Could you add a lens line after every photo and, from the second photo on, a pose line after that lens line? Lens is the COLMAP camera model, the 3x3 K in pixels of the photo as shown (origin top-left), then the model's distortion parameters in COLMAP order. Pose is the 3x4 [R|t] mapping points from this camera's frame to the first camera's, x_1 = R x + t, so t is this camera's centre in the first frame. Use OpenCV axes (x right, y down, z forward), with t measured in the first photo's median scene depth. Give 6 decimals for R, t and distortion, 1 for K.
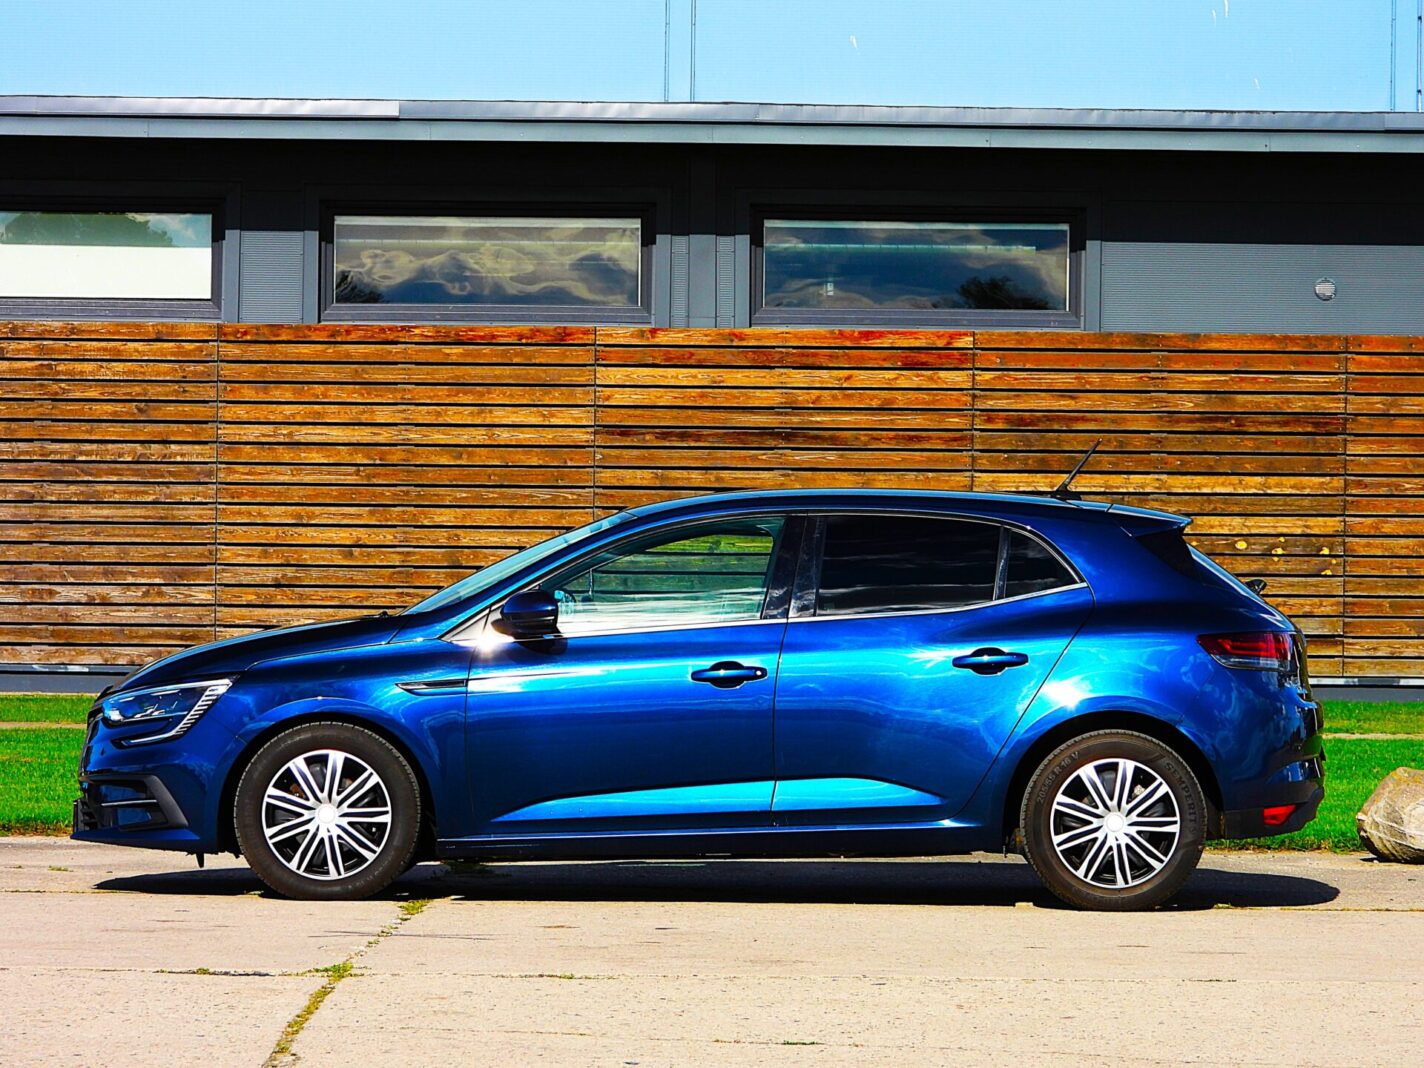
lens RADIAL K [[7037.8, 0, 719.3], [0, 7037.8, 538.8], [0, 0, 1]] dist [0.031044, 0.000000]
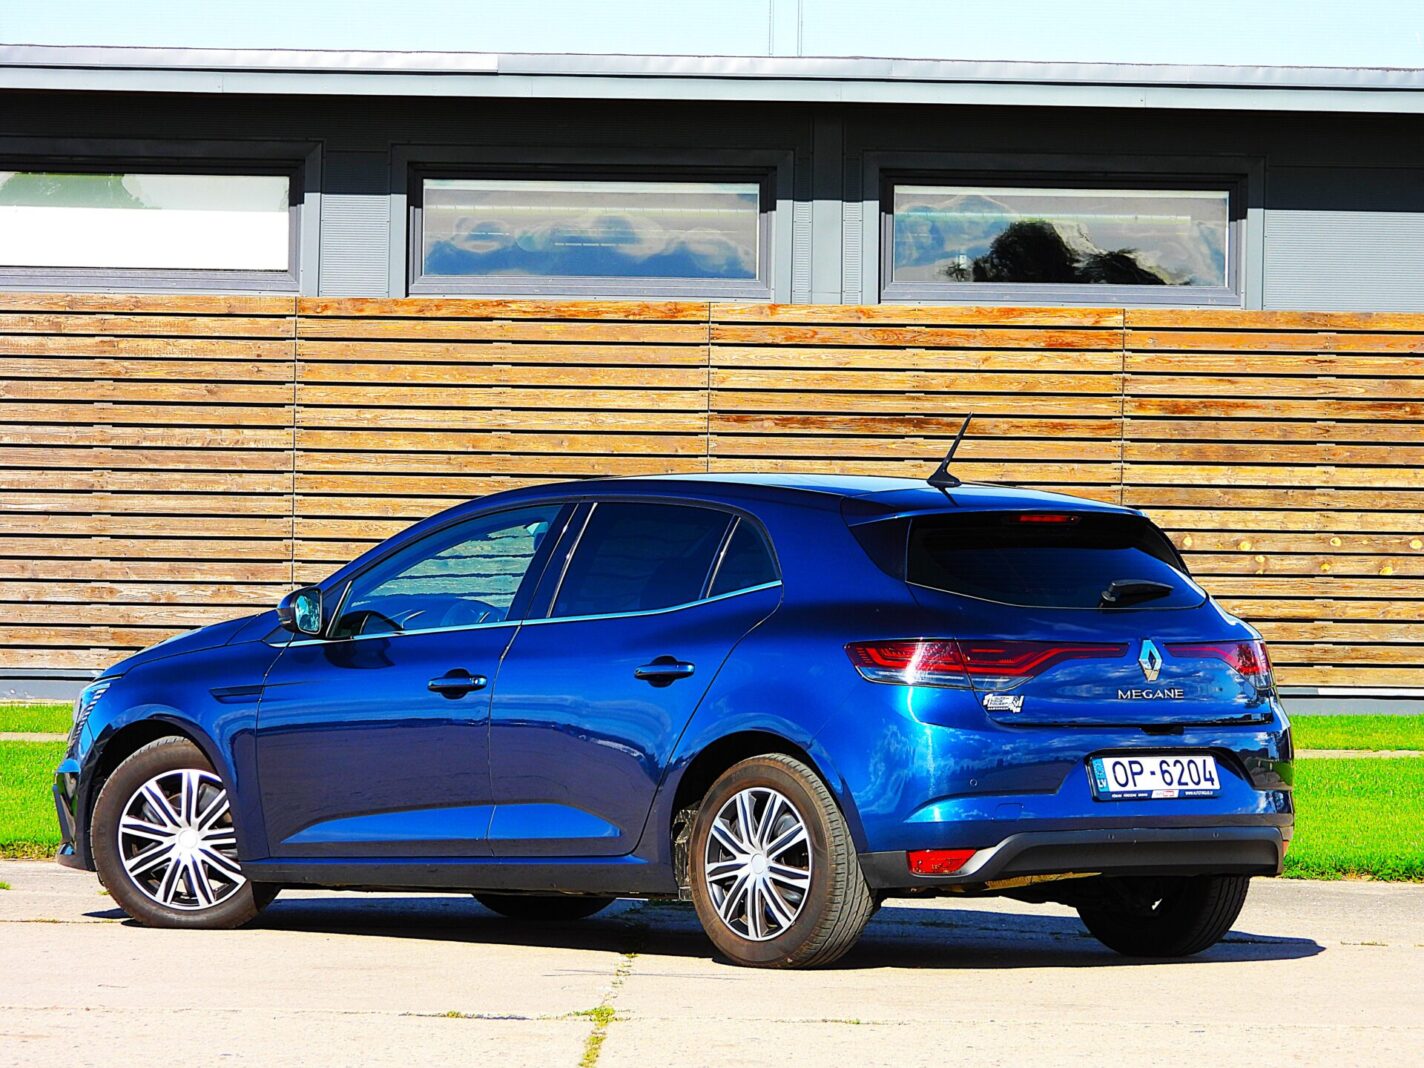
lens RADIAL K [[7709.7, 0, 712.3], [0, 7709.7, 538.1], [0, 0, 1]] dist [0.014723, 0.000000]
pose [[0.999981, 0.004138, 0.004643, -0.021766], [-0.004143, 0.999991, 0.001215, -0.000779], [-0.004638, -0.001235, 0.999988, 0.000719]]
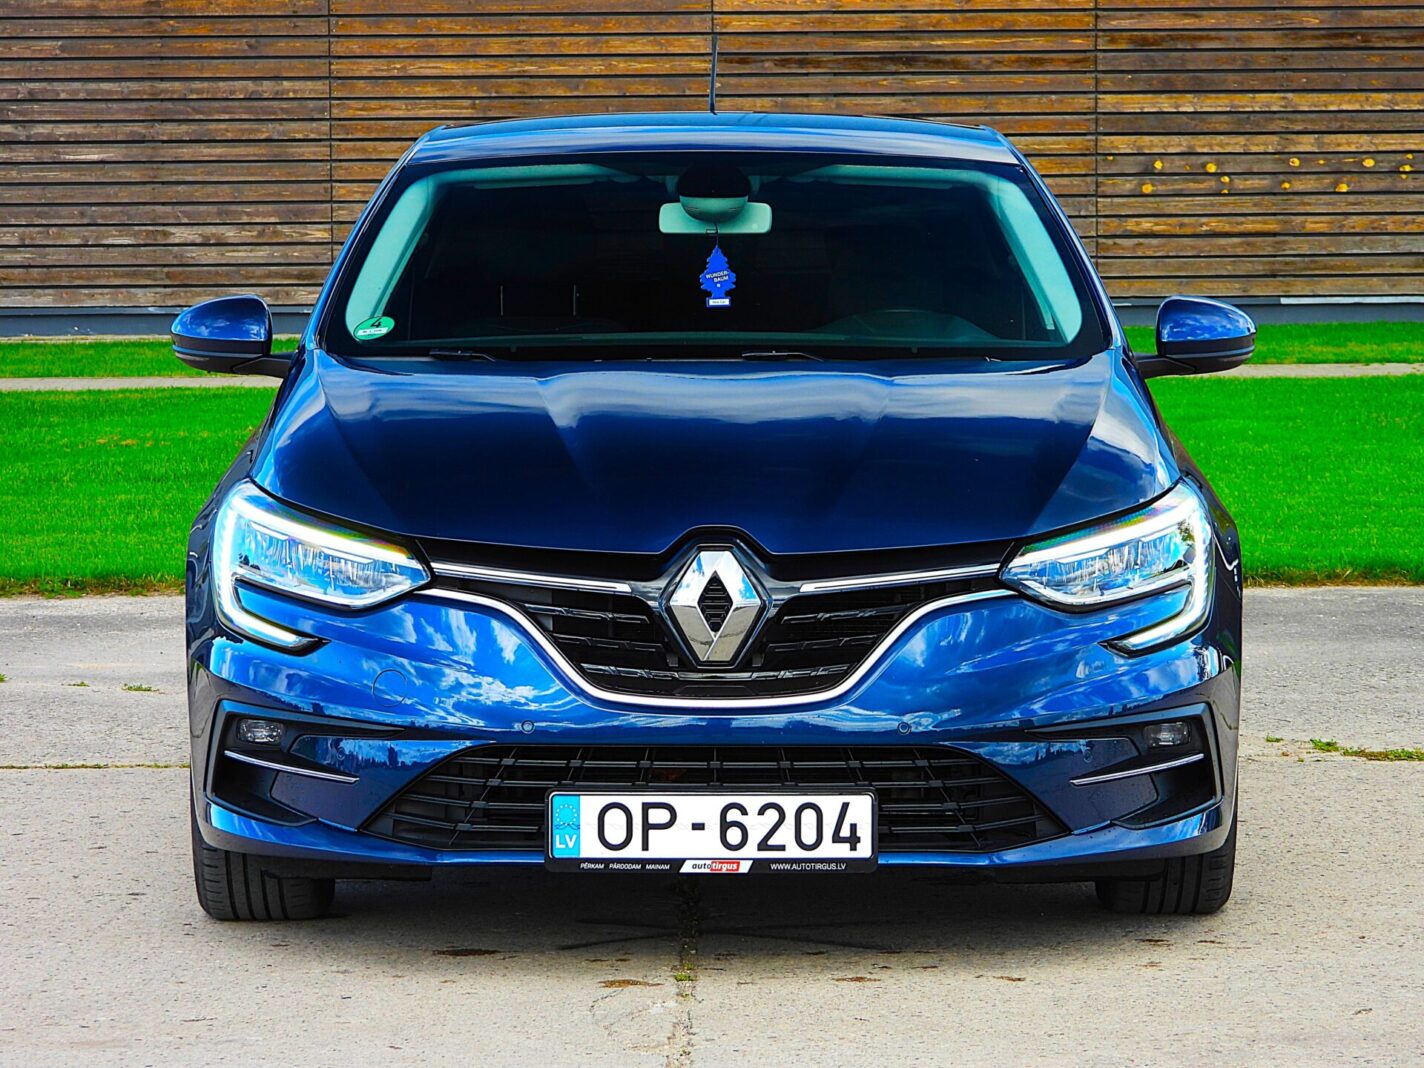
lens RADIAL K [[5347.1, 0, 699.3], [0, 5347.1, 529.9], [0, 0, 1]] dist [0.002795, 0.000000]
pose [[0.999737, -0.019637, 0.011879, -0.029797], [0.018739, 0.997266, 0.071486, -0.003153], [-0.013250, -0.071244, 0.997371, 0.248800]]
